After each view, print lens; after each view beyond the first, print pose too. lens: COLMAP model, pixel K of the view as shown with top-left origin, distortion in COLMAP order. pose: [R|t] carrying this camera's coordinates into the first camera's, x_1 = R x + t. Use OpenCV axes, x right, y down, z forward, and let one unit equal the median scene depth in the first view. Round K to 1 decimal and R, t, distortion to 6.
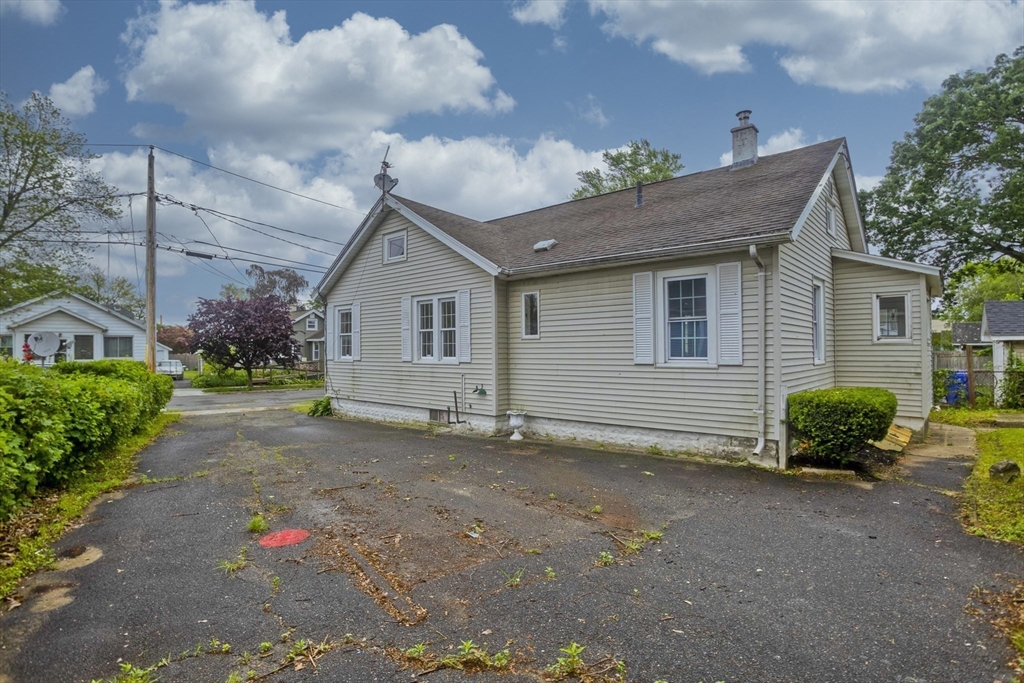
lens RADIAL K [[512.2, 0, 517.9], [0, 512.2, 334.1], [0, 0, 1]] dist [-0.028193, 0.001397]
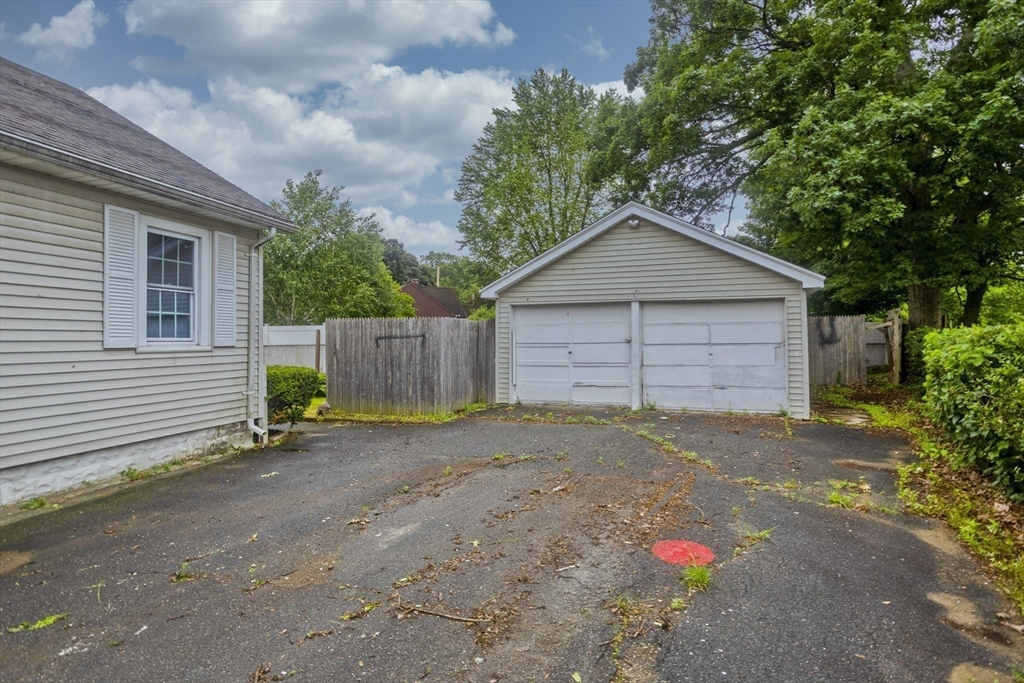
lens RADIAL K [[512.2, 0, 517.9], [0, 512.2, 334.1], [0, 0, 1]] dist [-0.028193, 0.001397]
pose [[-0.437857, 0.017733, 0.898870, -0.623041], [-0.023760, 0.999228, -0.031287, 0.054520], [-0.898731, -0.035057, -0.437098, 0.929844]]
